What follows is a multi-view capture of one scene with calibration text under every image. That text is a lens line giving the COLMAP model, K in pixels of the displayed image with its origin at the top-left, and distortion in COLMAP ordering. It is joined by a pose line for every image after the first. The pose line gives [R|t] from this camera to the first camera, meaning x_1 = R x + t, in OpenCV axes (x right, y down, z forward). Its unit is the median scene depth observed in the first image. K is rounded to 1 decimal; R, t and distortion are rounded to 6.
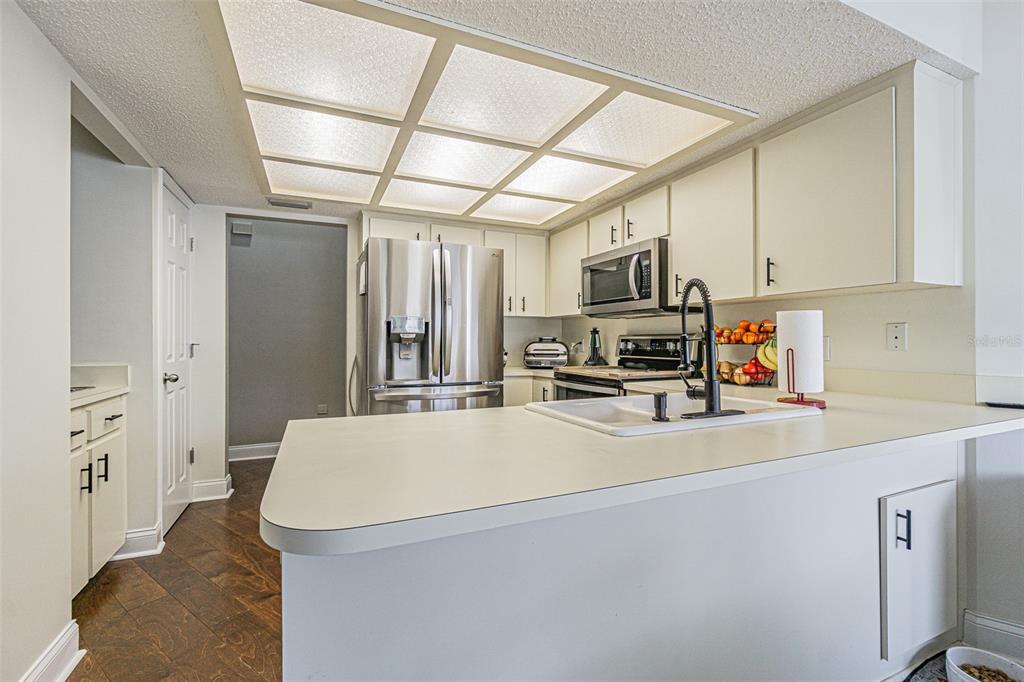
lens RADIAL K [[447.3, 0, 510.2], [0, 447.3, 338.4], [0, 0, 1]] dist [-0.001558, -0.000110]
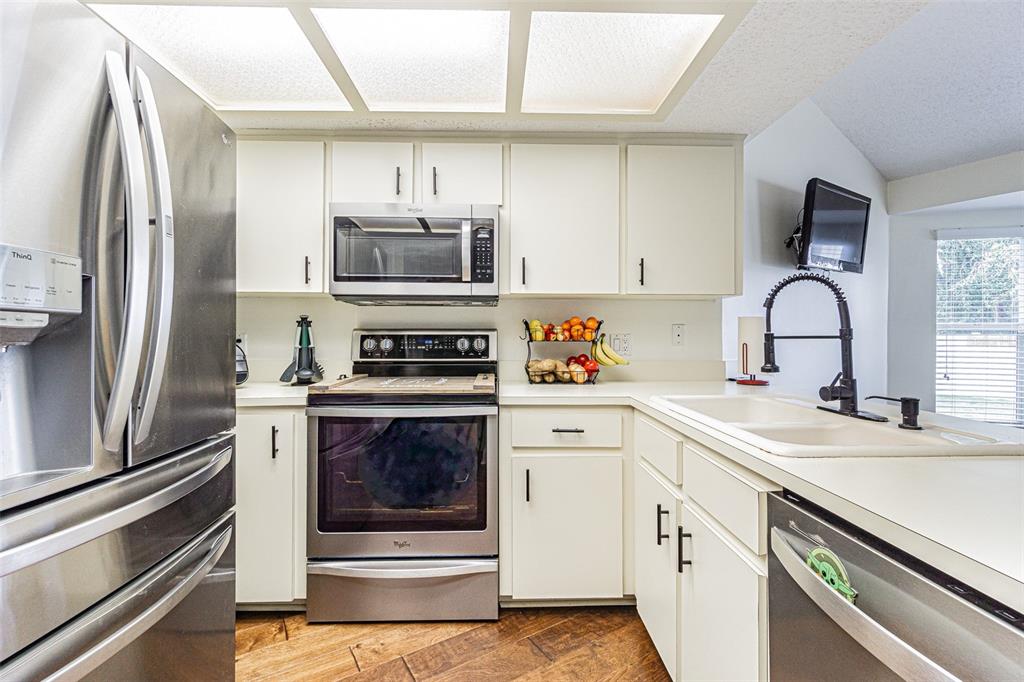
lens RADIAL K [[447.3, 0, 510.2], [0, 447.3, 338.4], [0, 0, 1]] dist [-0.001558, -0.000110]
pose [[0.378221, -0.001152, 0.925714, -0.353439], [-0.005465, 0.999979, 0.003477, 0.003666], [-0.925699, -0.006374, 0.378207, 0.619794]]
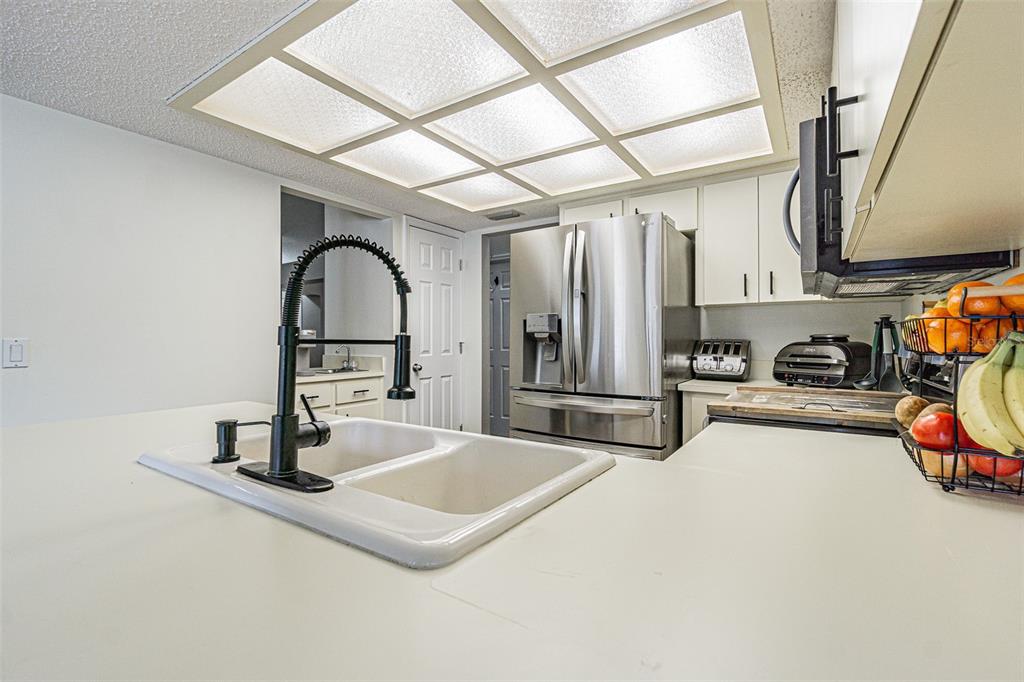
lens RADIAL K [[460.8, 0, 511.3], [0, 460.8, 336.9], [0, 0, 1]] dist [0.001370, 0.000091]
pose [[0.540650, -0.003747, -0.841240, 0.504791], [0.004186, 0.999990, -0.001763, -0.001150], [0.841237, -0.002568, 0.540660, 0.434062]]
